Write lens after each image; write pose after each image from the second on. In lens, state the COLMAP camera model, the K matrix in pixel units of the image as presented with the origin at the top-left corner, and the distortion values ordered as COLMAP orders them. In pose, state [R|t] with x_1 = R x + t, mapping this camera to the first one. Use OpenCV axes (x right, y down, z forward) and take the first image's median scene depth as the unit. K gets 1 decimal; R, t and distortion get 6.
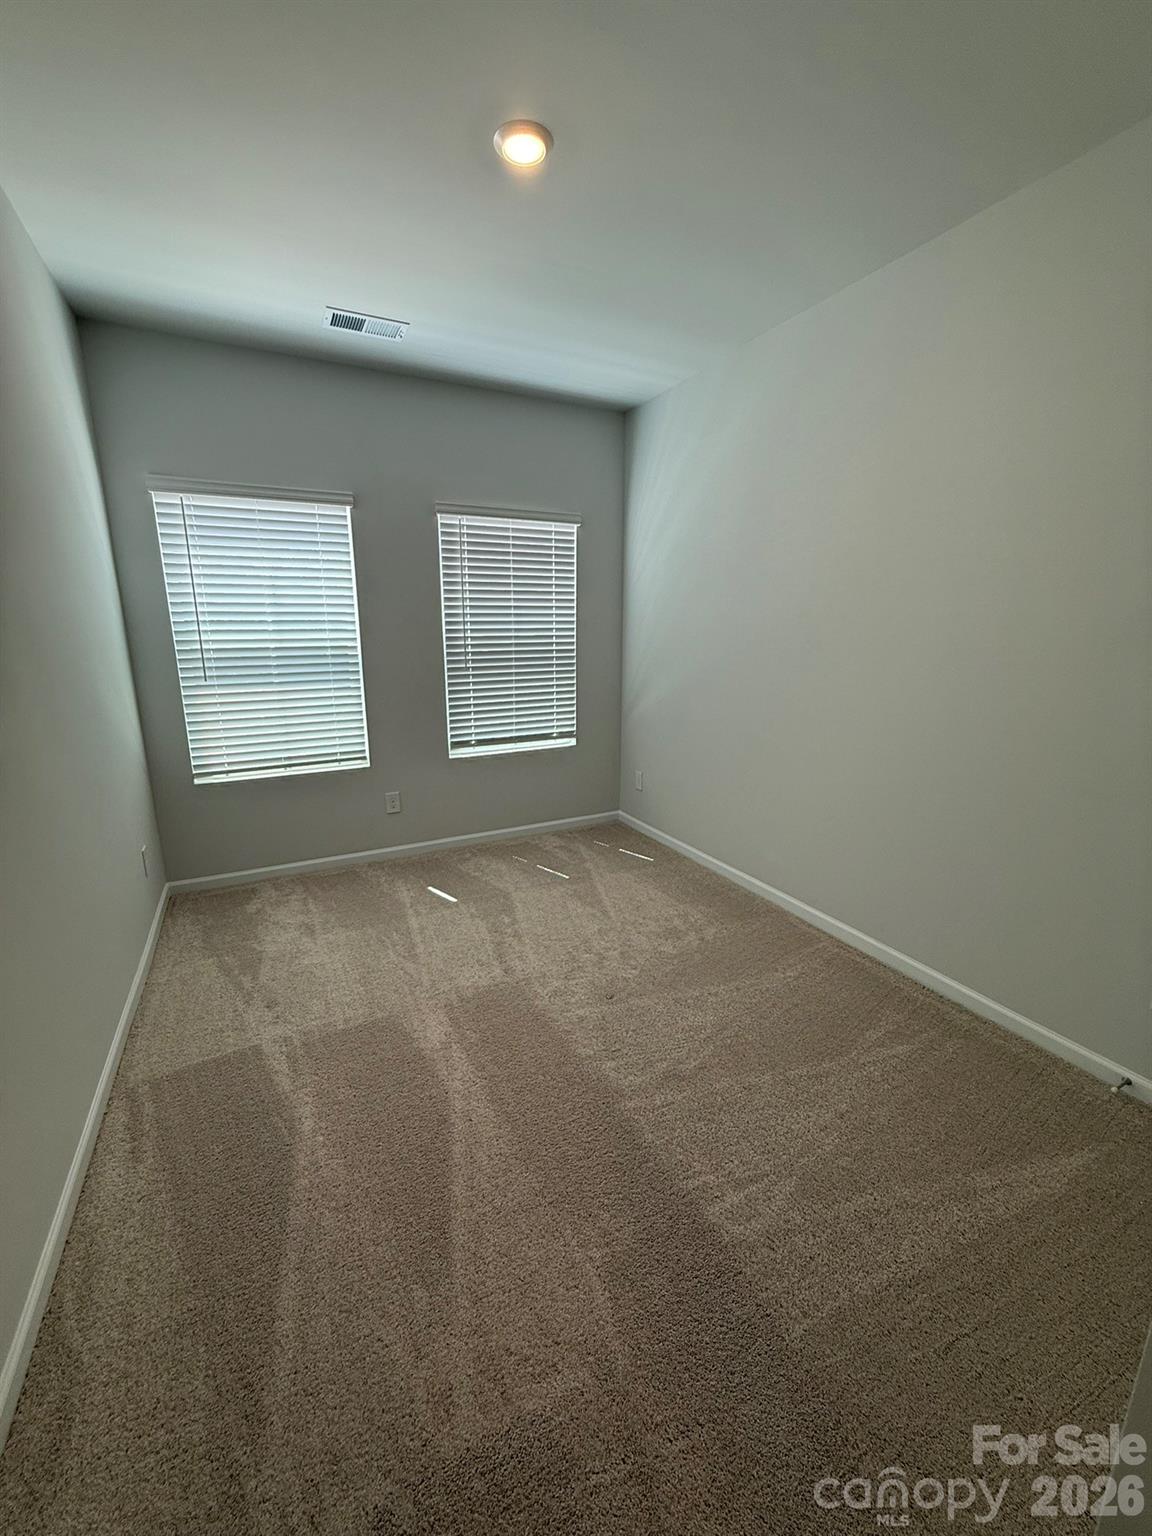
lens RADIAL K [[616.3, 0, 590.4], [0, 616.3, 774.2], [0, 0, 1]] dist [0.001670, -0.000997]
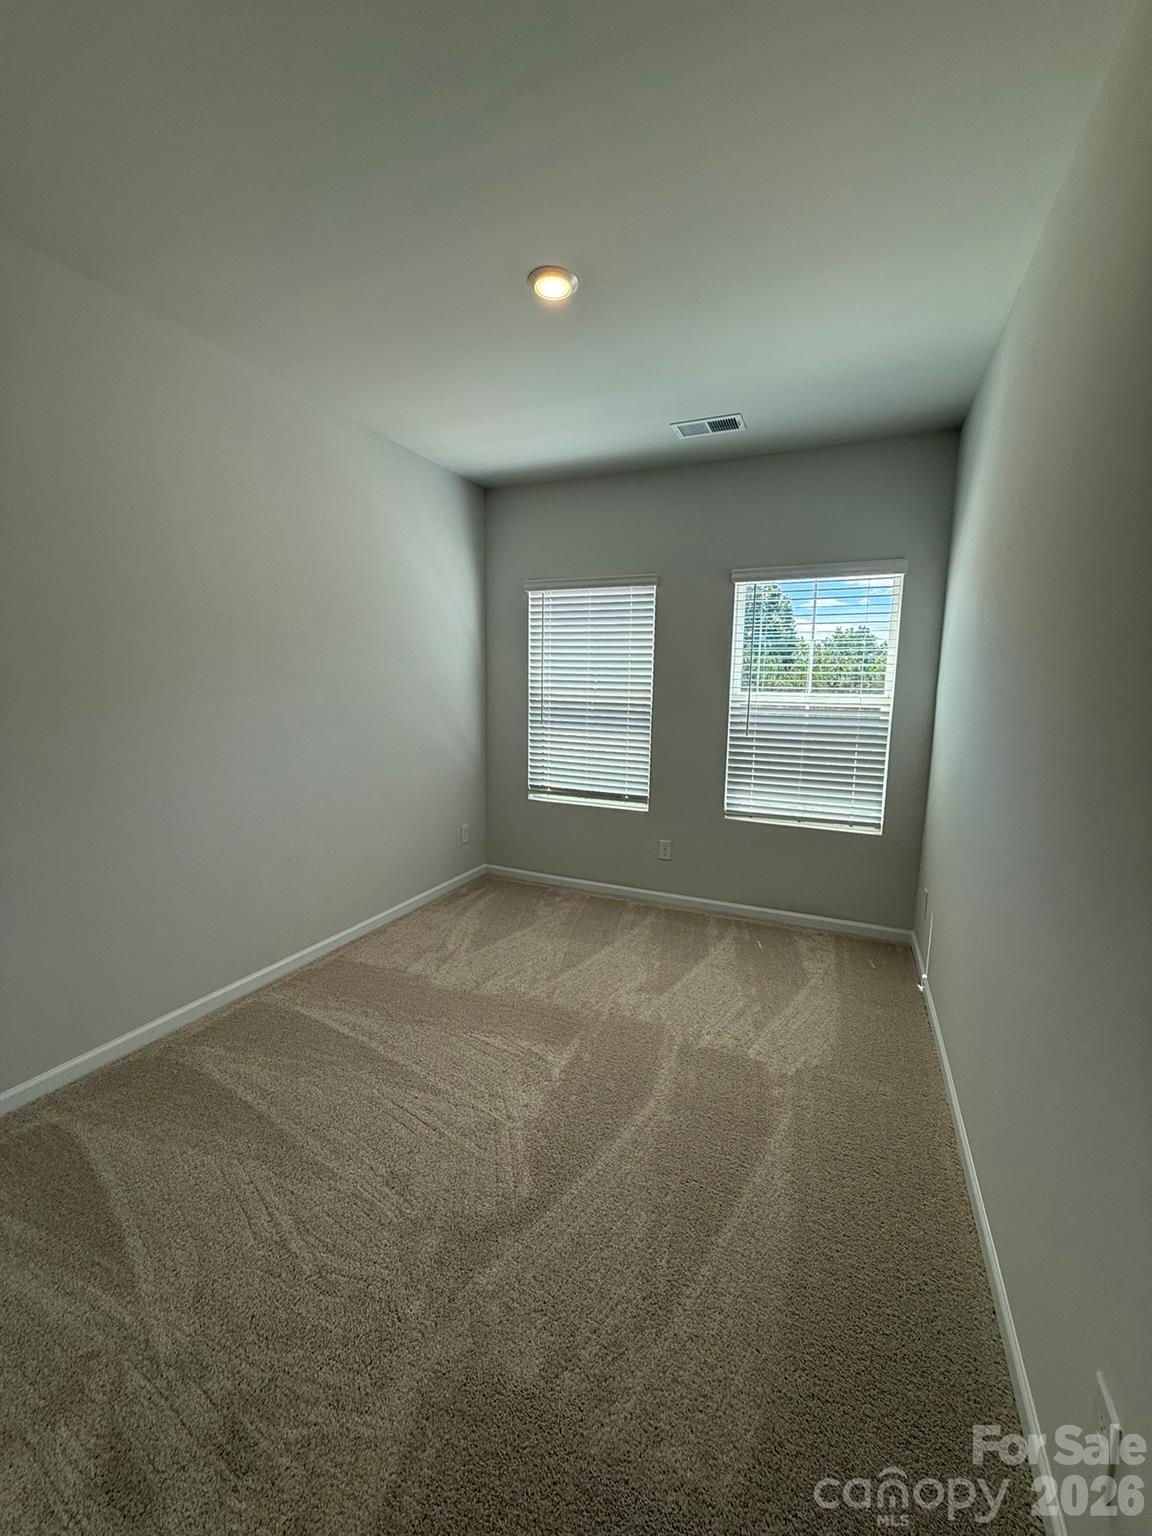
lens RADIAL K [[616.3, 0, 586.4], [0, 616.3, 763.7], [0, 0, 1]] dist [0.001670, -0.000997]
pose [[0.620403, 0.116803, -0.775537, 0.641582], [-0.207218, 0.978121, -0.018453, -0.081822], [0.756413, 0.172154, 0.631032, 0.321300]]
